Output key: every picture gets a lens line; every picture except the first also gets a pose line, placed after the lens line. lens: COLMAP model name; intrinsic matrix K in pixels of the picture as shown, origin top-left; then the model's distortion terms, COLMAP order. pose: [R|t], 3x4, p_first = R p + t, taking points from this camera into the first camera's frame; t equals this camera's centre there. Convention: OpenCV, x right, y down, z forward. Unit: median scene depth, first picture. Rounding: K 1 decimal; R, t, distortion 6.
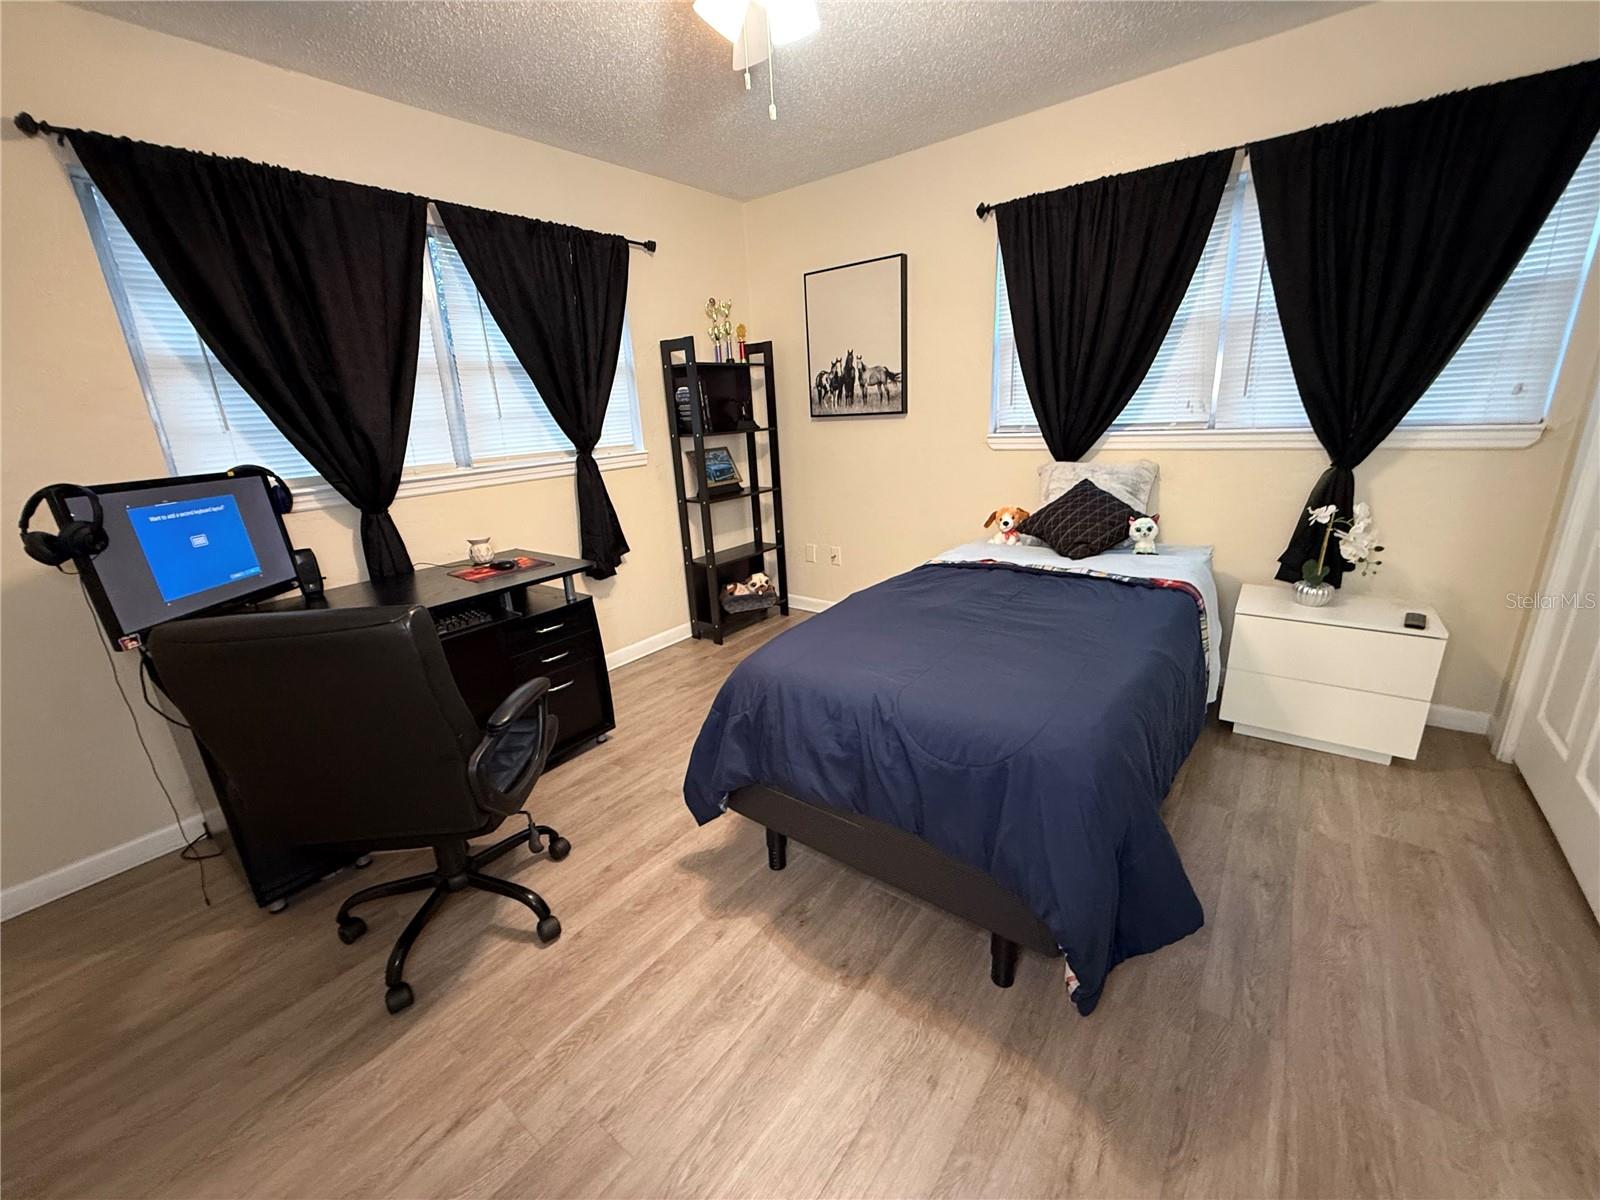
lens RADIAL K [[640.3, 0, 797.1], [0, 640.3, 601.3], [0, 0, 1]] dist [-0.000631, 0.000039]
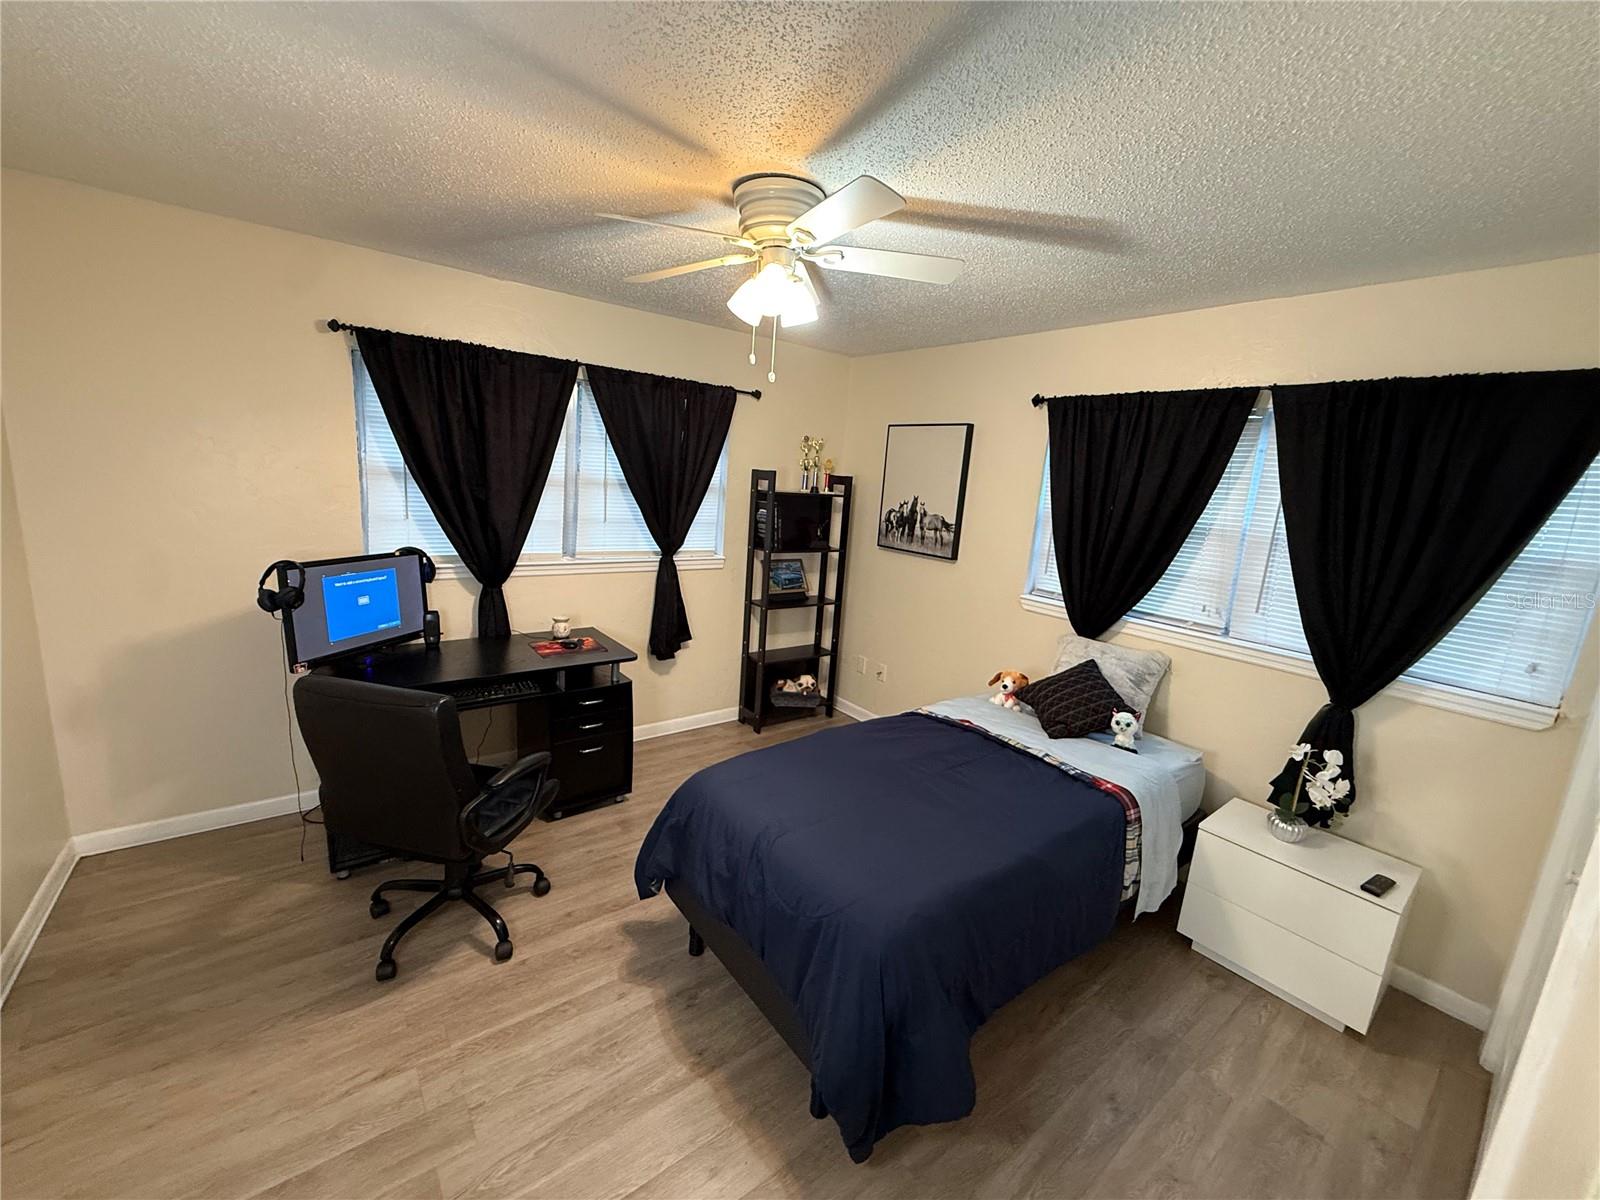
lens RADIAL K [[640.3, 0, 797.1], [0, 640.3, 601.3], [0, 0, 1]] dist [-0.000631, 0.000039]
pose [[0.960062, 0.170253, -0.222023, 0.251849], [-0.191761, 0.978252, -0.079055, -0.134444], [0.203735, 0.118474, 0.971831, -0.152609]]
